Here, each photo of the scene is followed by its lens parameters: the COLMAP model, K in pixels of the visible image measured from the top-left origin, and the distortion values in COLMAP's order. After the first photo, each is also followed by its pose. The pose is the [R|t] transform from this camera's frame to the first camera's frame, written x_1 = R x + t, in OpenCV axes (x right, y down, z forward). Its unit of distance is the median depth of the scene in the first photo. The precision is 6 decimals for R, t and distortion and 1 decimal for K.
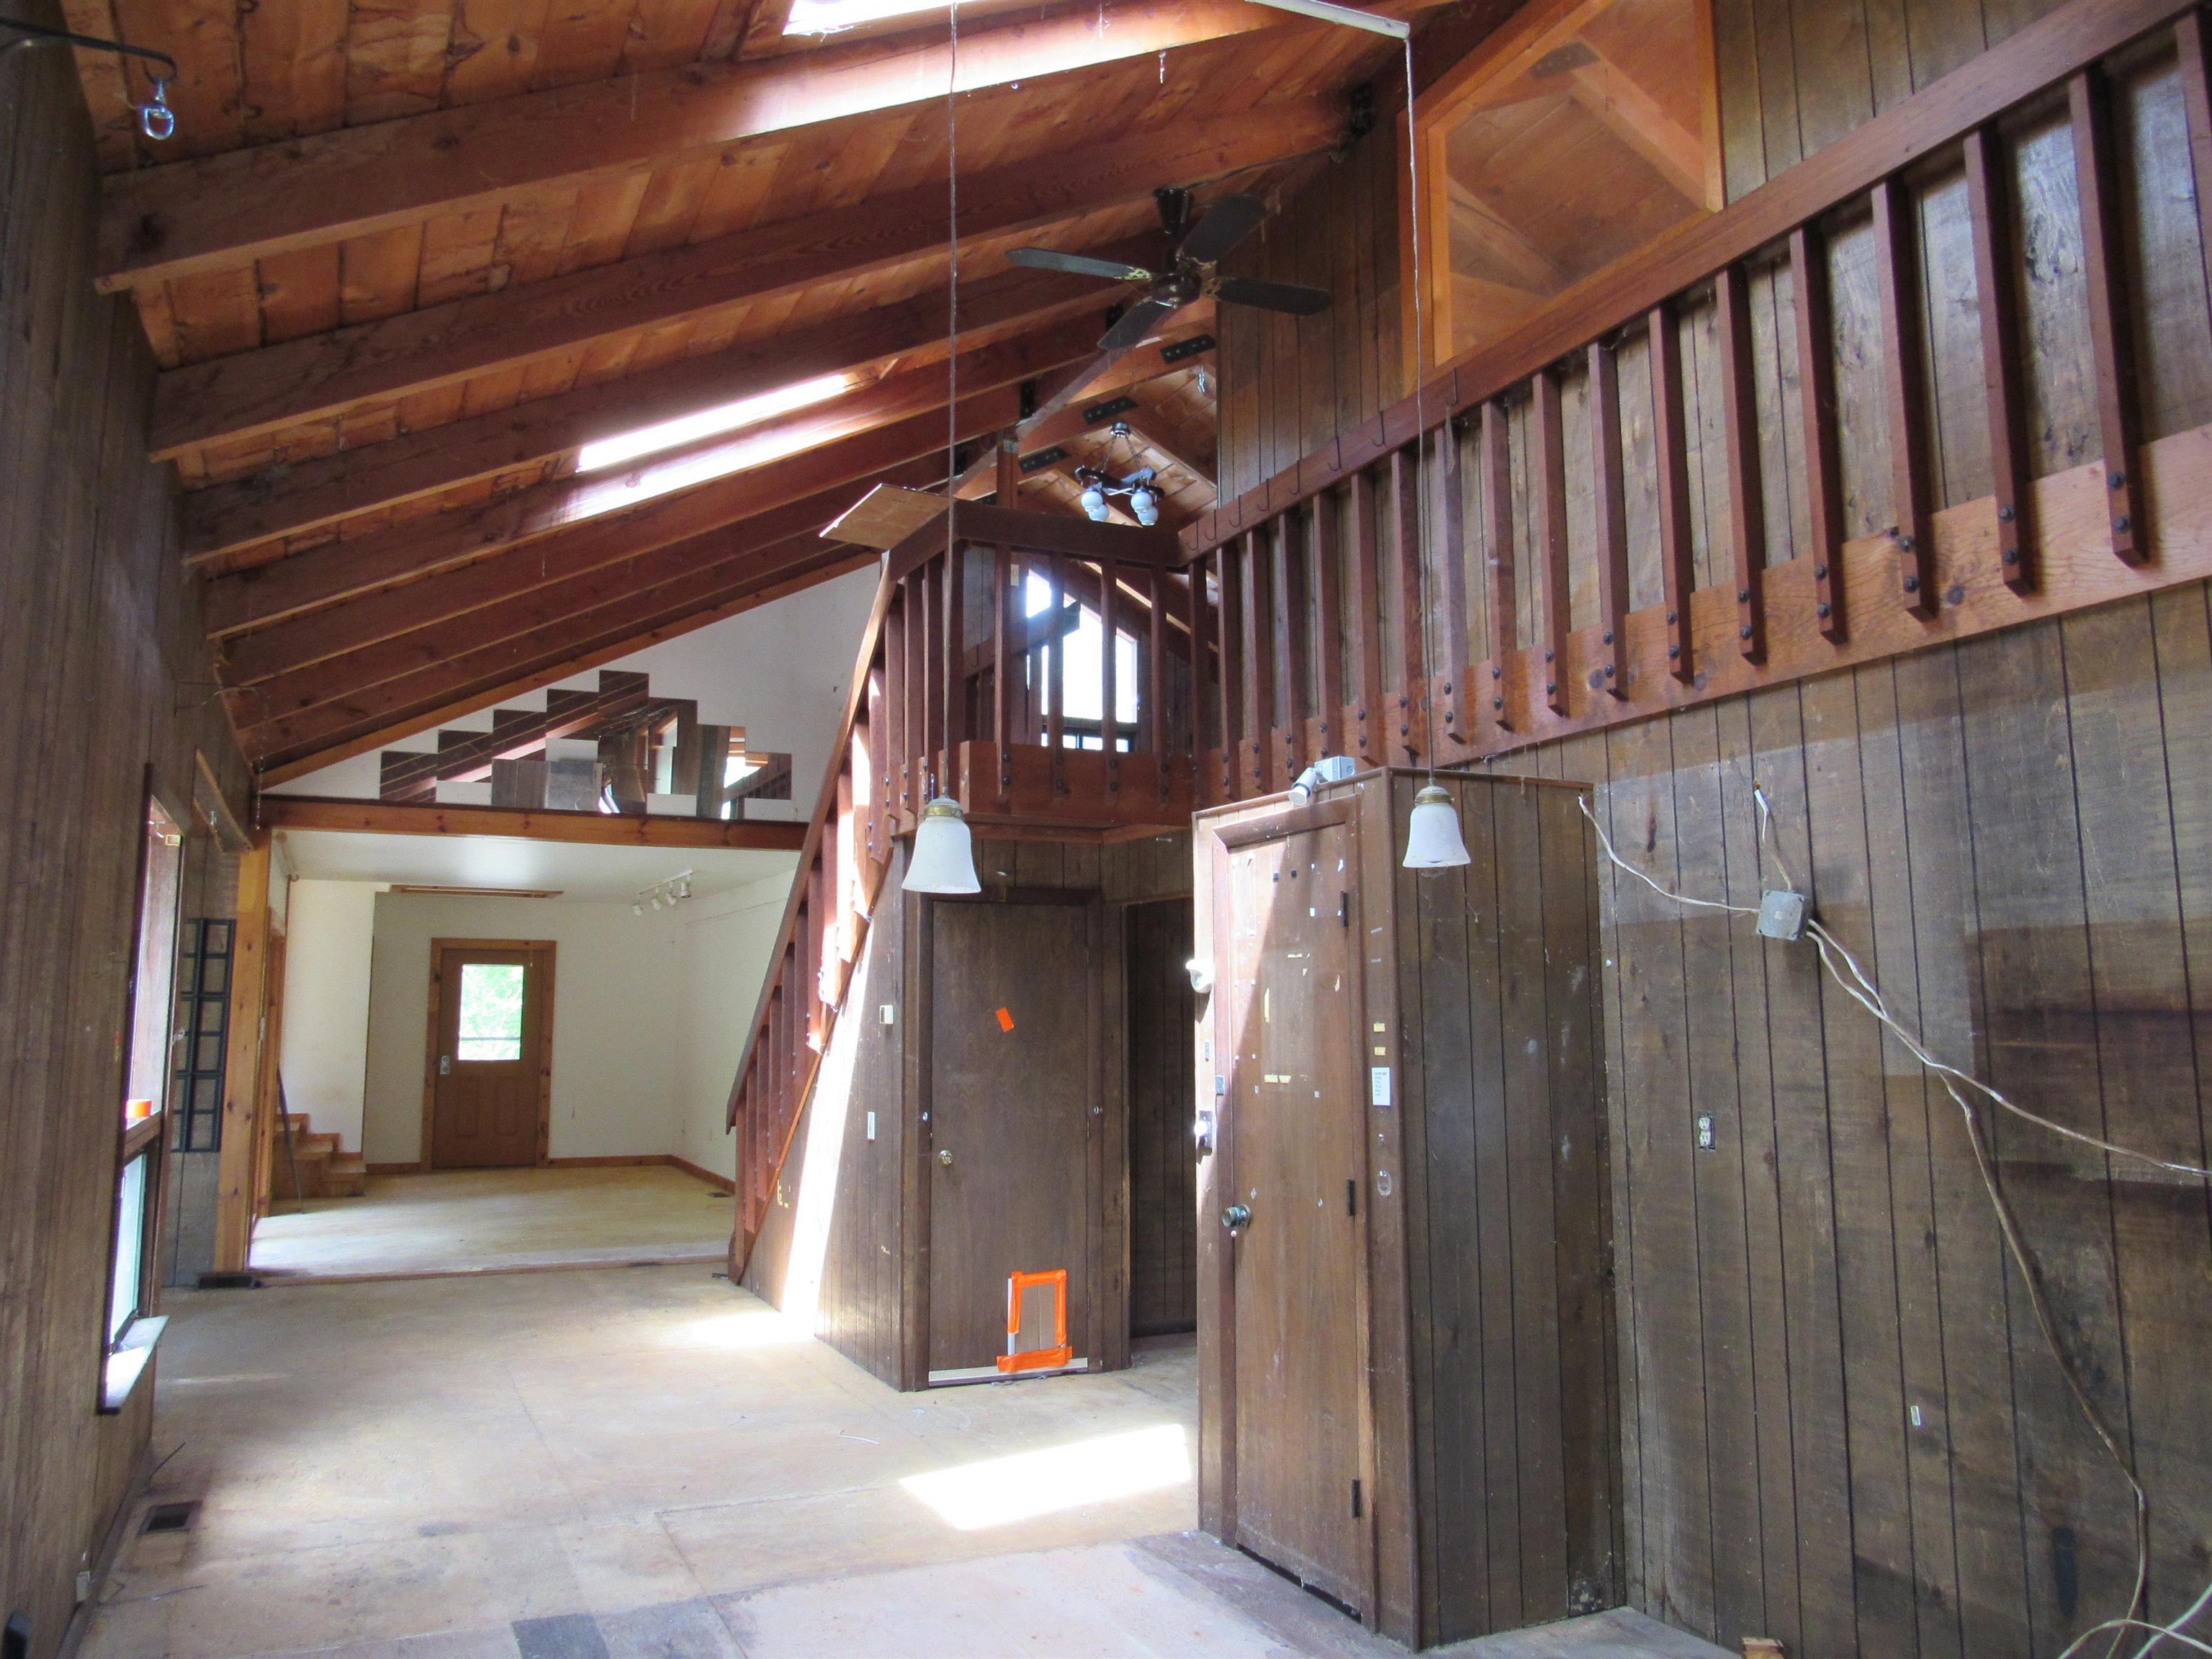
lens RADIAL K [[1578.4, 0, 1098.3], [0, 1578.4, 826.8], [0, 0, 1]] dist [-0.034998, 0.018503]
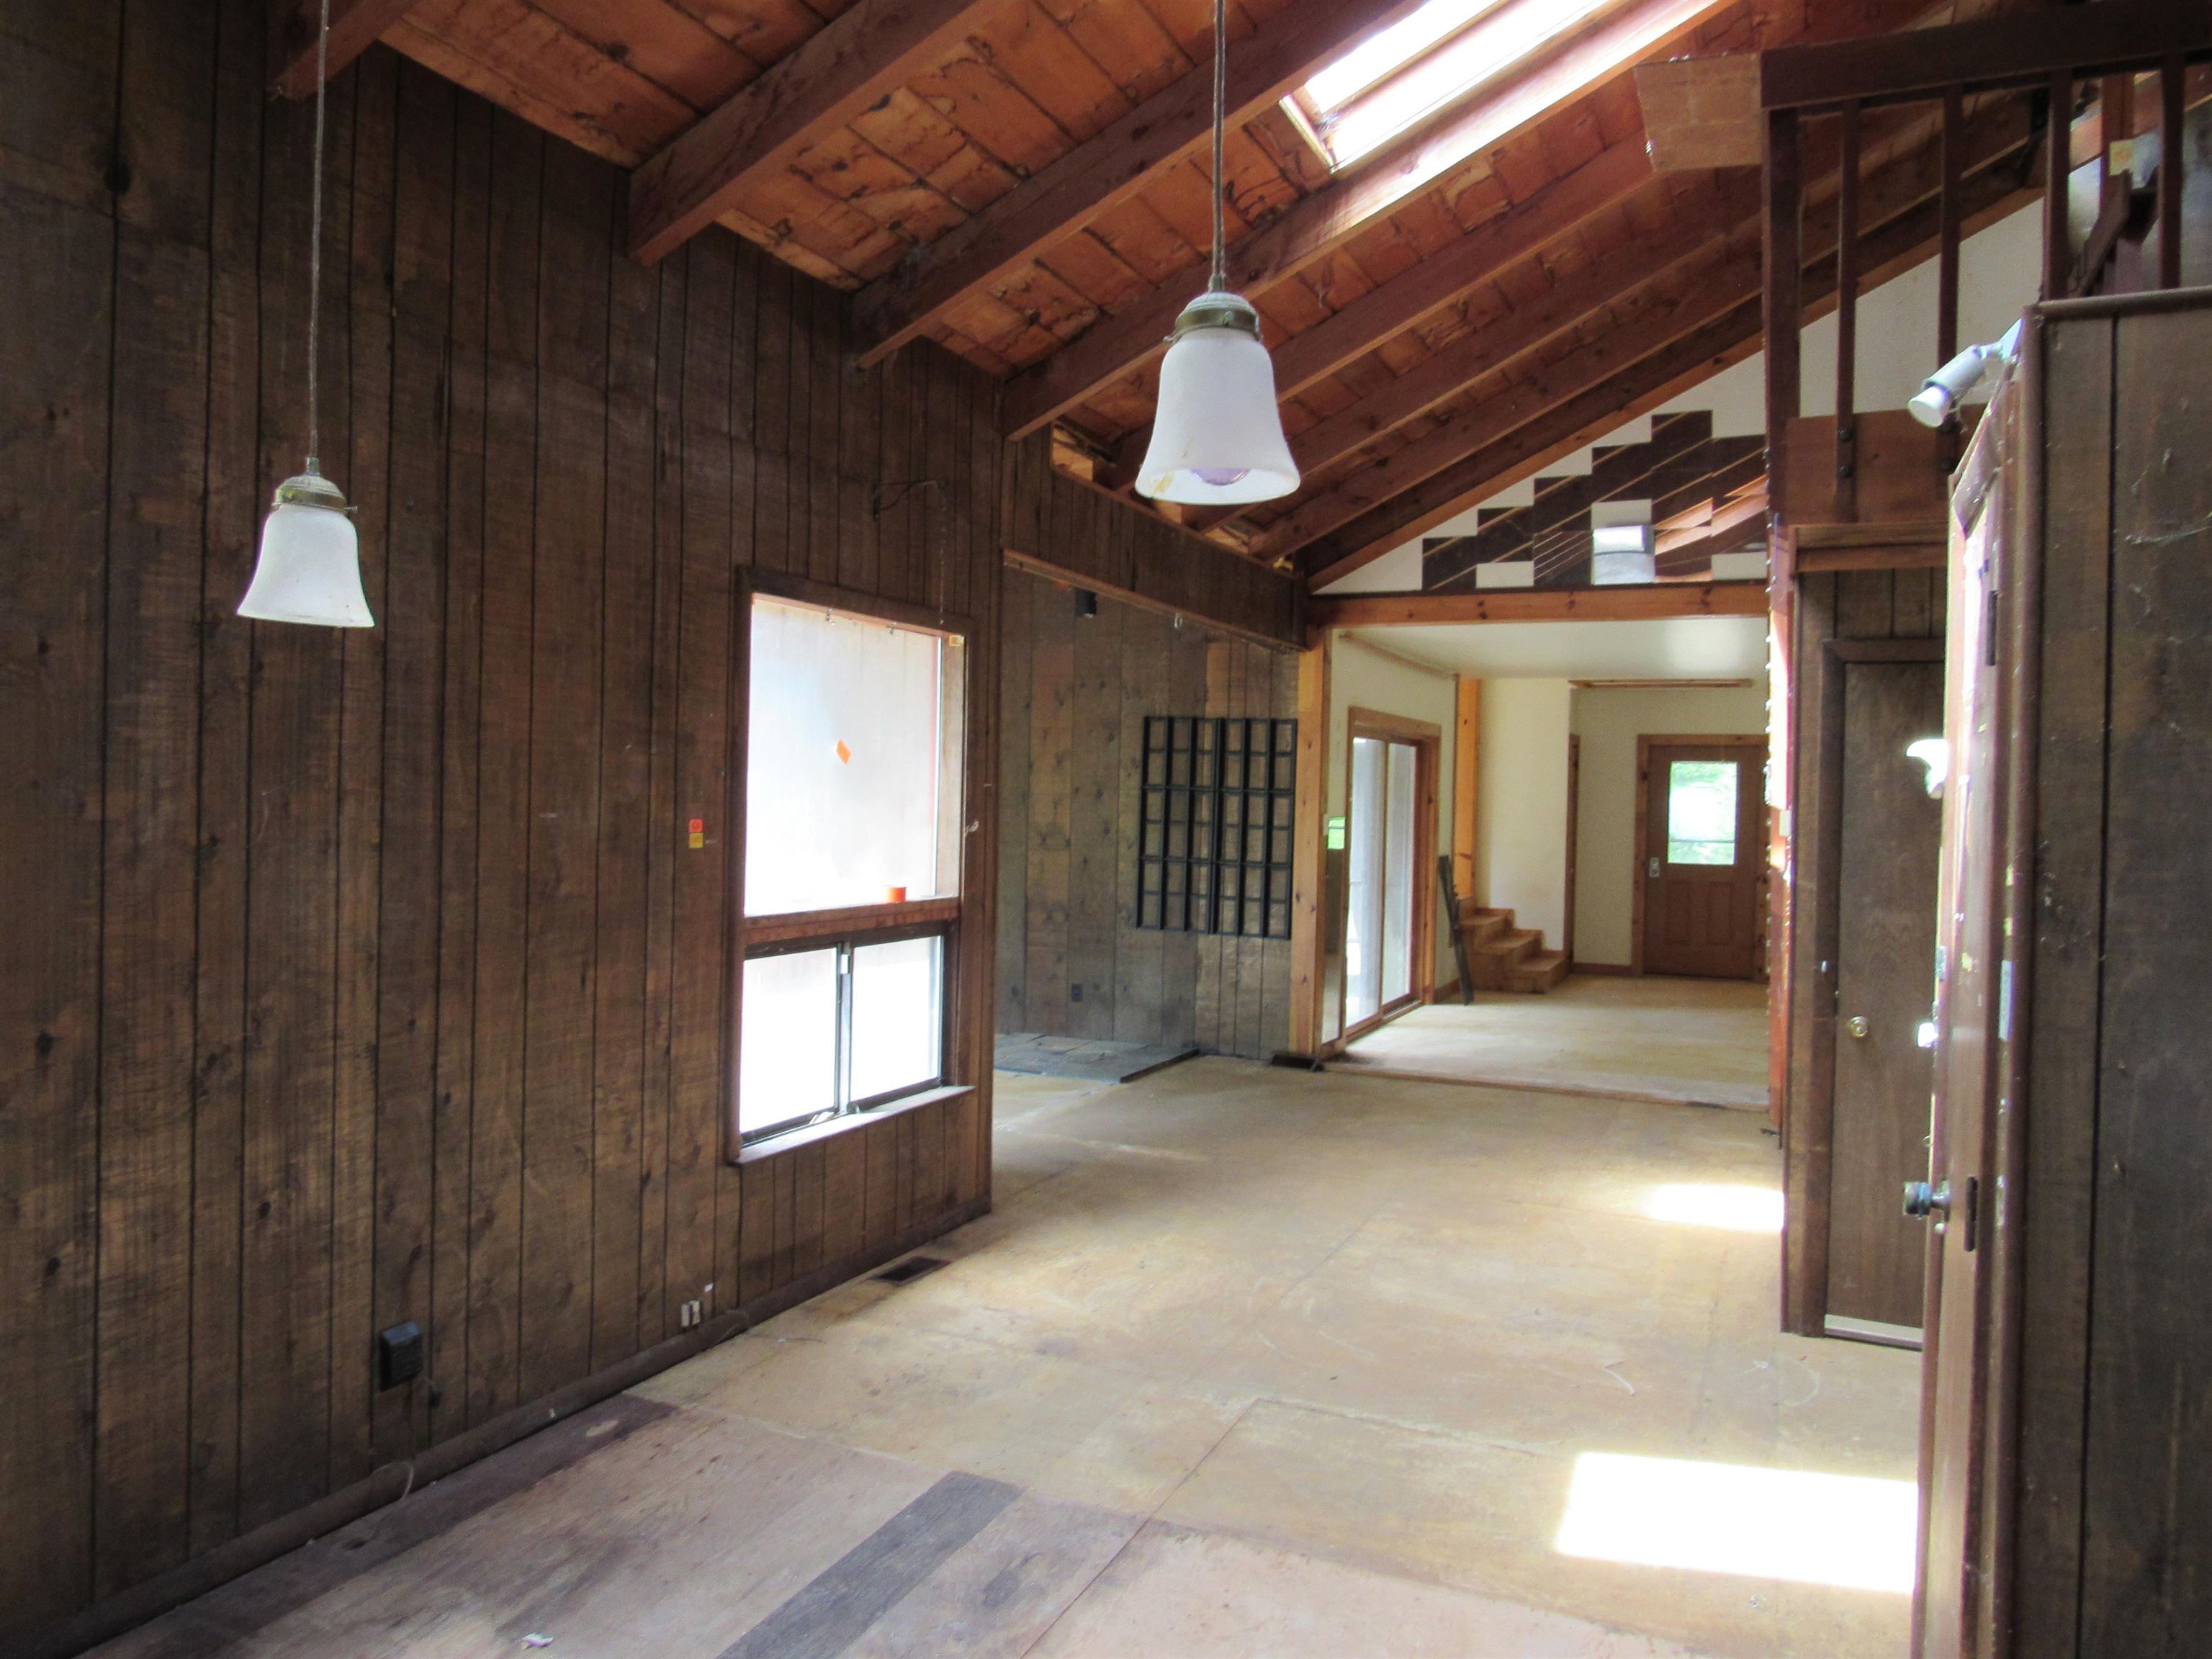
lens RADIAL K [[1578.4, 0, 1103.7], [0, 1578.4, 829.5], [0, 0, 1]] dist [-0.034998, 0.018503]
pose [[0.645660, 0.027164, -0.763142, 0.154598], [0.071835, 0.992775, 0.096114, 0.021149], [0.760239, -0.116878, 0.639043, 0.215119]]
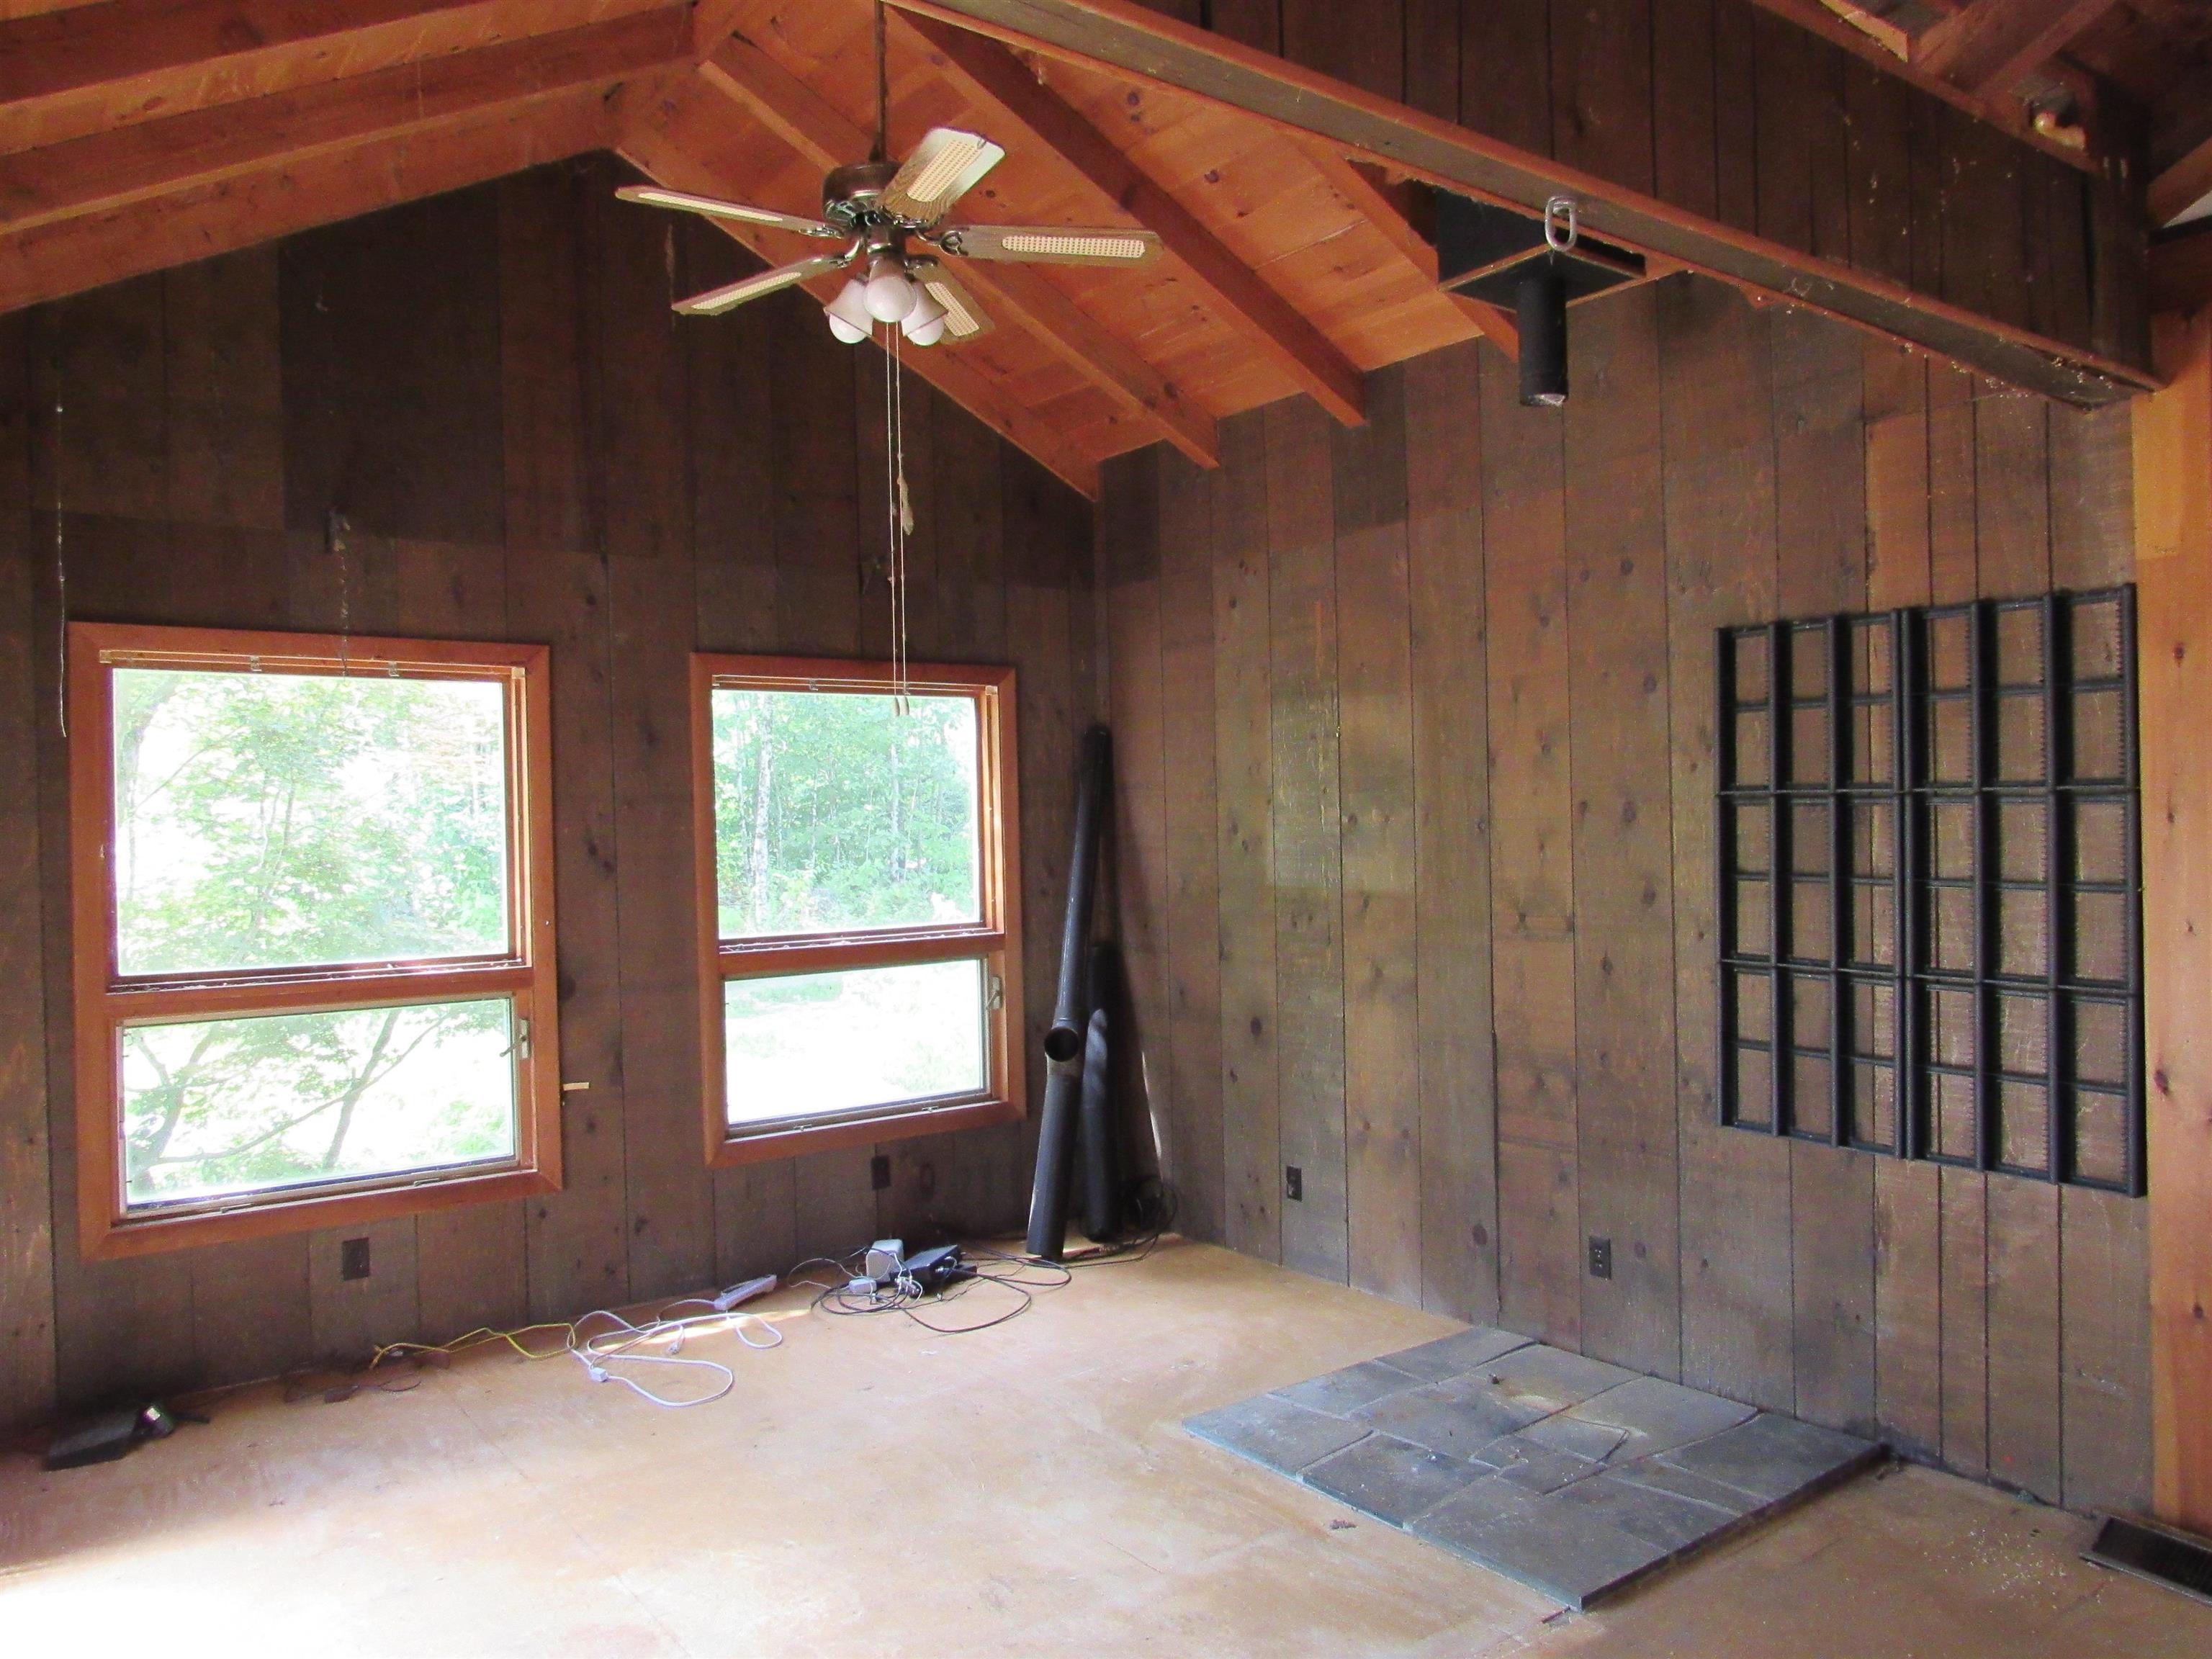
lens RADIAL K [[1578.4, 0, 1099.9], [0, 1578.4, 824.2], [0, 0, 1]] dist [-0.034998, 0.018503]
pose [[0.188711, -0.007600, -0.982003, -0.221434], [0.143275, 0.989483, 0.019875, 0.069527], [0.971525, -0.144447, 0.187815, 0.645078]]
